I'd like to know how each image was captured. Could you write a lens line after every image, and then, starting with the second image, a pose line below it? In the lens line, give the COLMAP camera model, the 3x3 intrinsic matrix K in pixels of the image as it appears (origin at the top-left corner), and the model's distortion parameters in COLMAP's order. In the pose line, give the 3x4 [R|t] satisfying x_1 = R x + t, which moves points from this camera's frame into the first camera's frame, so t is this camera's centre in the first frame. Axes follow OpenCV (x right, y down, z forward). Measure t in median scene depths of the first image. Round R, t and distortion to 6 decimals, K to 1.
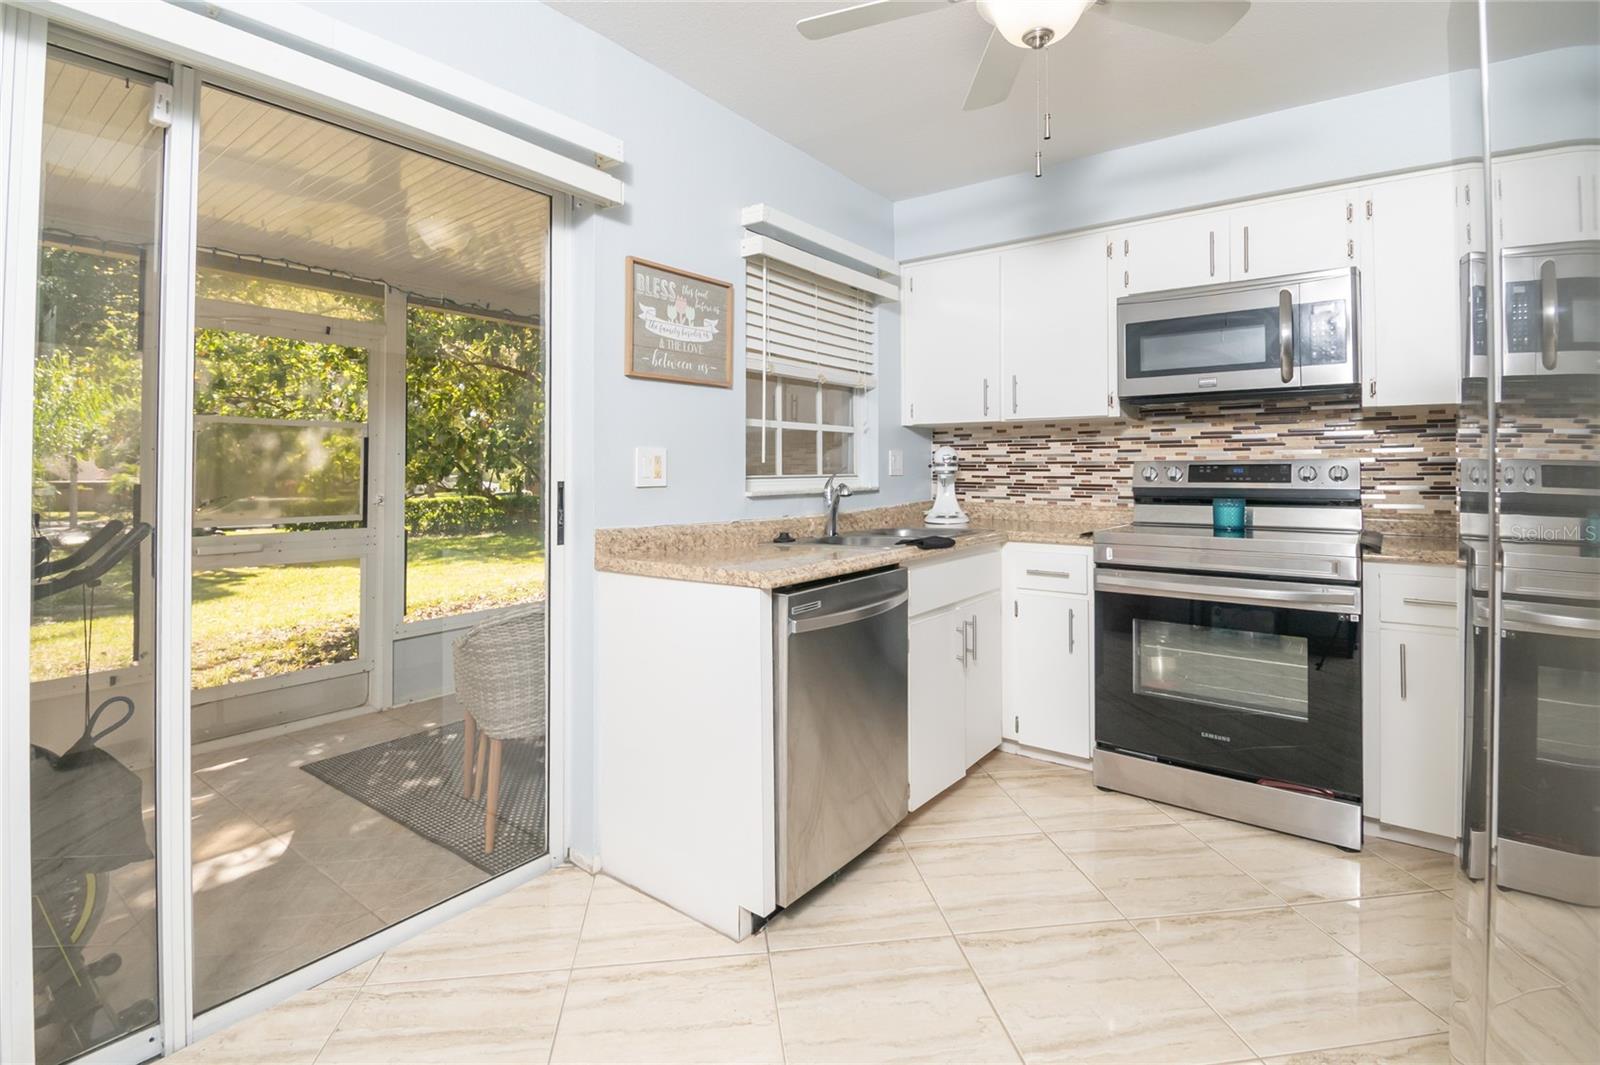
lens RADIAL K [[739.3, 0, 809.4], [0, 739.3, 458.6], [0, 0, 1]] dist [-0.014308, -0.005753]
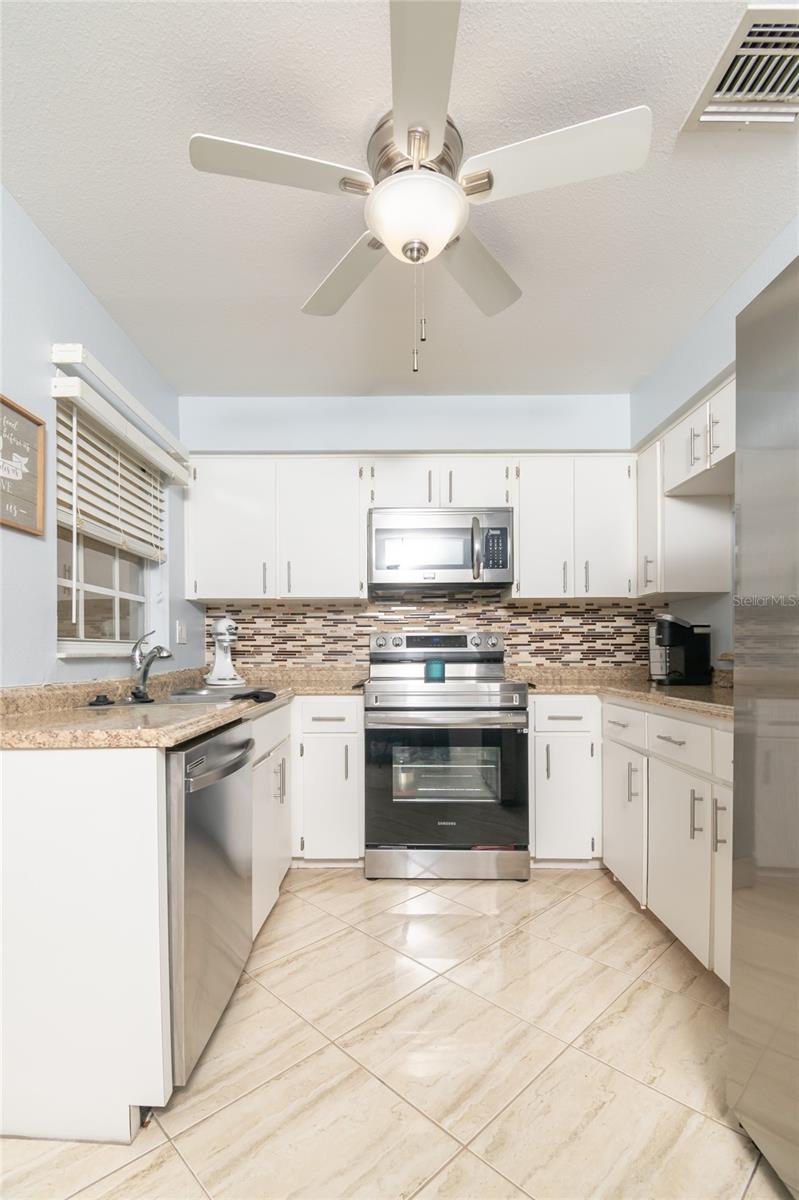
lens RADIAL K [[554.5, 0, 408.3], [0, 554.5, 653.3], [0, 0, 1]] dist [-0.014308, -0.005753]
pose [[0.812801, -0.006697, 0.582503, -0.116395], [-0.004053, 0.999845, 0.017151, 0.028036], [-0.582527, -0.016301, 0.812648, 0.160939]]
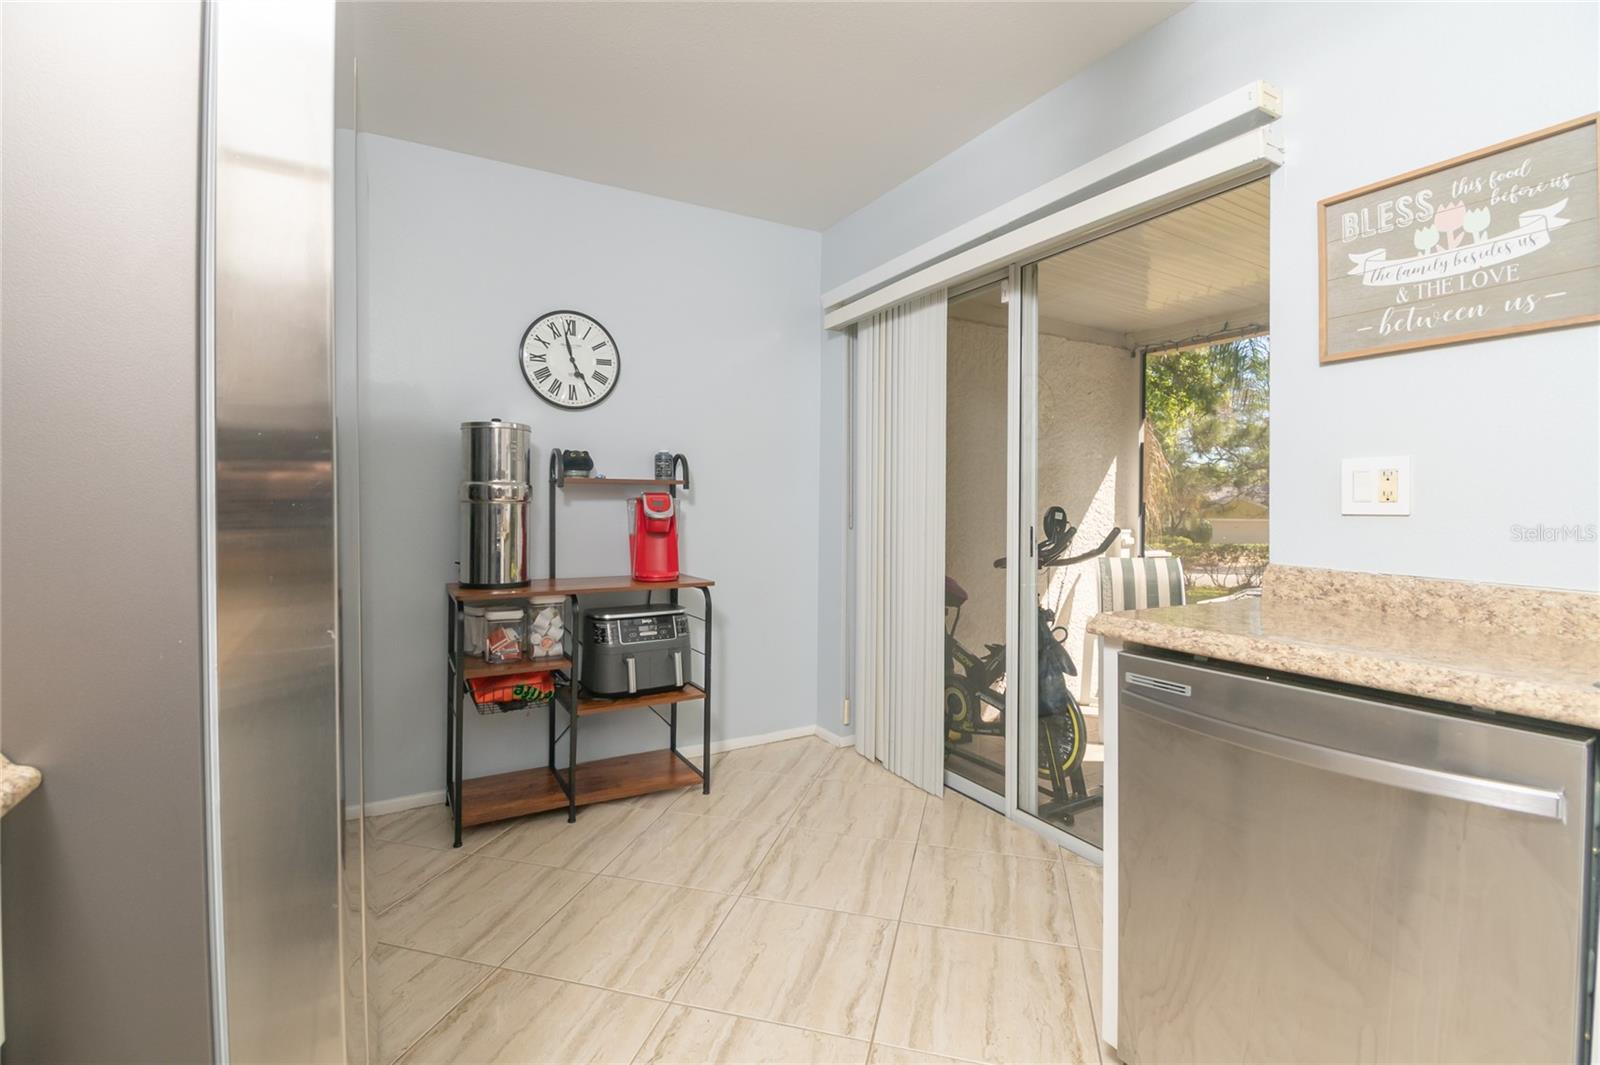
lens RADIAL K [[739.3, 0, 796.3], [0, 739.3, 521.7], [0, 0, 1]] dist [-0.014308, -0.005753]
pose [[-0.418057, 0.019162, -0.908218, 0.468218], [0.006099, 0.999814, 0.018288, 0.021595], [0.908400, 0.002106, -0.418097, 0.601560]]
